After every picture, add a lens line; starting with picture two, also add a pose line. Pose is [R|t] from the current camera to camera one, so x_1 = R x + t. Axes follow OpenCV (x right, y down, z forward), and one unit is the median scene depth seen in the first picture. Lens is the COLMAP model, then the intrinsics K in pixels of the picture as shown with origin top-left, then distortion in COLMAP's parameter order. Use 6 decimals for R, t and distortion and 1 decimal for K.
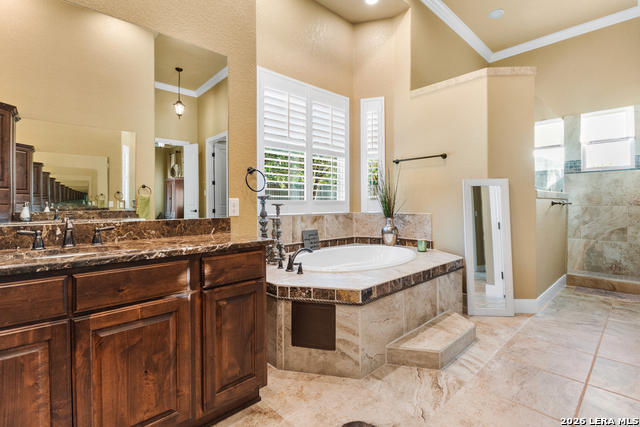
lens RADIAL K [[300.5, 0, 314.0], [0, 300.5, 202.4], [0, 0, 1]] dist [-0.001553, -0.001132]
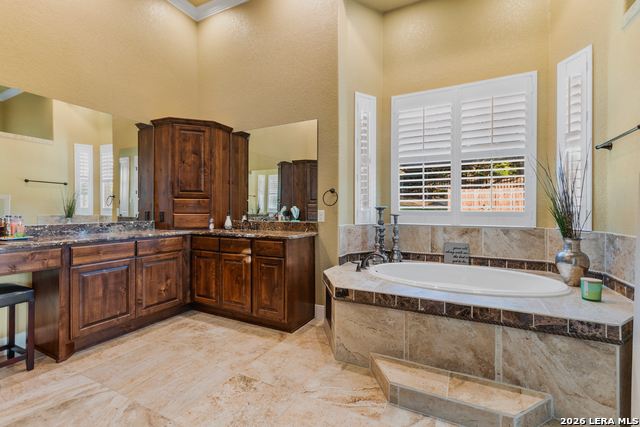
lens RADIAL K [[286.6, 0, 319.6], [0, 286.6, 211.0], [0, 0, 1]] dist [0.005151, 0.001470]
pose [[0.350785, 0.009087, -0.936412, 0.841446], [-0.000271, 0.999954, 0.009601, -0.018904], [0.936456, -0.003114, 0.350771, 0.368565]]
